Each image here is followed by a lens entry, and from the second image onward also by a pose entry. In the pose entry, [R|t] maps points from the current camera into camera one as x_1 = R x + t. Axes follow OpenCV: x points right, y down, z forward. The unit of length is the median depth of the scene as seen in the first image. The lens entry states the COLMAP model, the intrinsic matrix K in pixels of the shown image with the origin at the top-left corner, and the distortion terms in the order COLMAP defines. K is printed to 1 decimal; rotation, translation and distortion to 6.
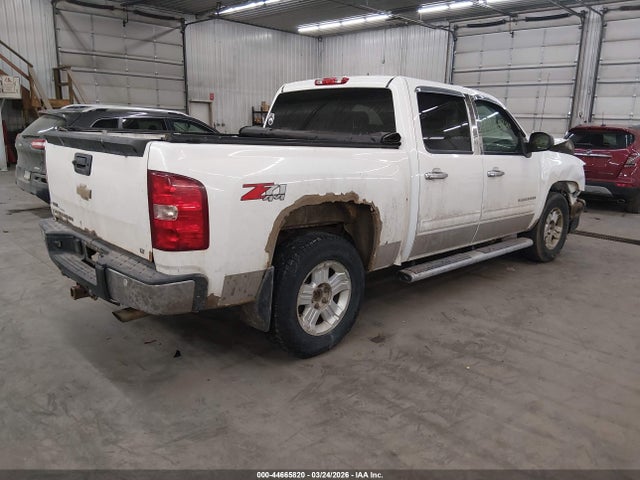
lens RADIAL K [[507.6, 0, 320.0], [0, 507.6, 240.0], [0, 0, 1]] dist [-0.004160, -0.009741]
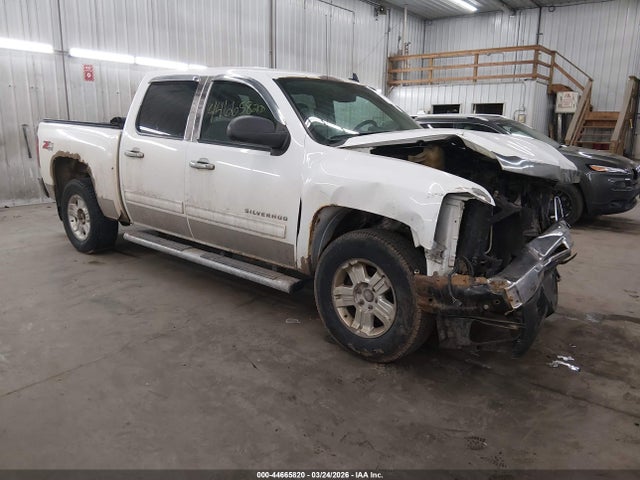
lens RADIAL K [[507.6, 0, 320.0], [0, 507.6, 240.0], [0, 0, 1]] dist [-0.004160, -0.009741]
pose [[0.096656, 0.196169, -0.975795, 1.238387], [-0.243625, 0.955226, 0.167901, -0.205221], [0.965041, 0.221500, 0.140120, 1.114528]]
